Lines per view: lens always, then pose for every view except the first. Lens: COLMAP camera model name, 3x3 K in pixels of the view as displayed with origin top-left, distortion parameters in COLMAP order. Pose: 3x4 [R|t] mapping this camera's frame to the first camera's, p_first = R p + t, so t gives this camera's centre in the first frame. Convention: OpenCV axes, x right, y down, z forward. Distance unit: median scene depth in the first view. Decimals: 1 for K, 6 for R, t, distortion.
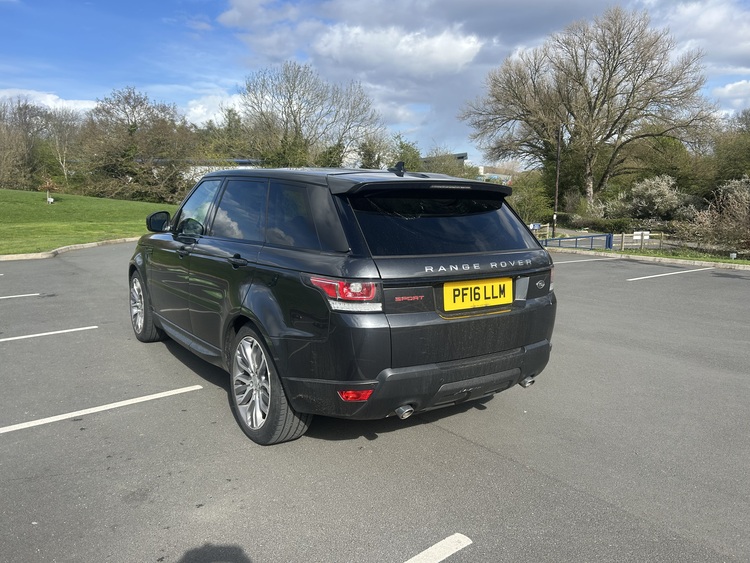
lens RADIAL K [[564.2, 0, 379.0], [0, 564.2, 280.7], [0, 0, 1]] dist [0.003088, -0.001124]
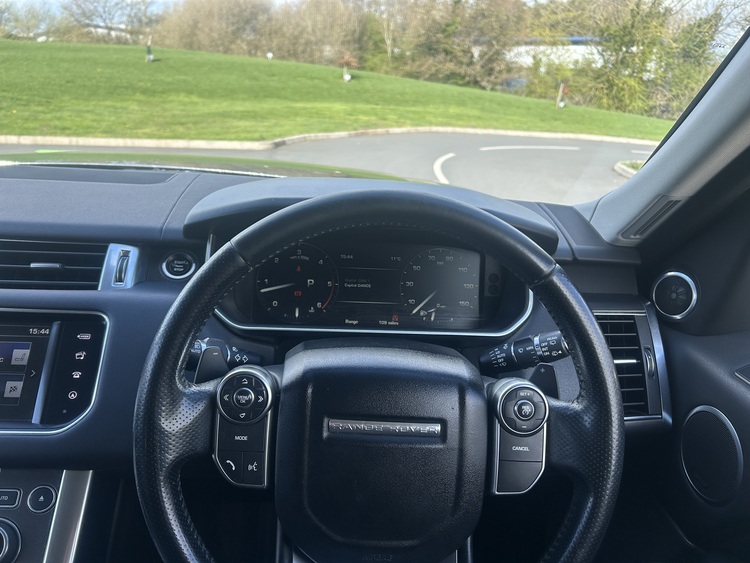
lens RADIAL K [[546.9, 0, 375.0], [0, 546.9, 281.5], [0, 0, 1]] dist [0.008617, -0.056616]
pose [[0.836420, 0.220444, -0.501803, -0.014753], [-0.117582, 0.966404, 0.228556, -0.020075], [0.535328, -0.132166, 0.834240, 0.155654]]
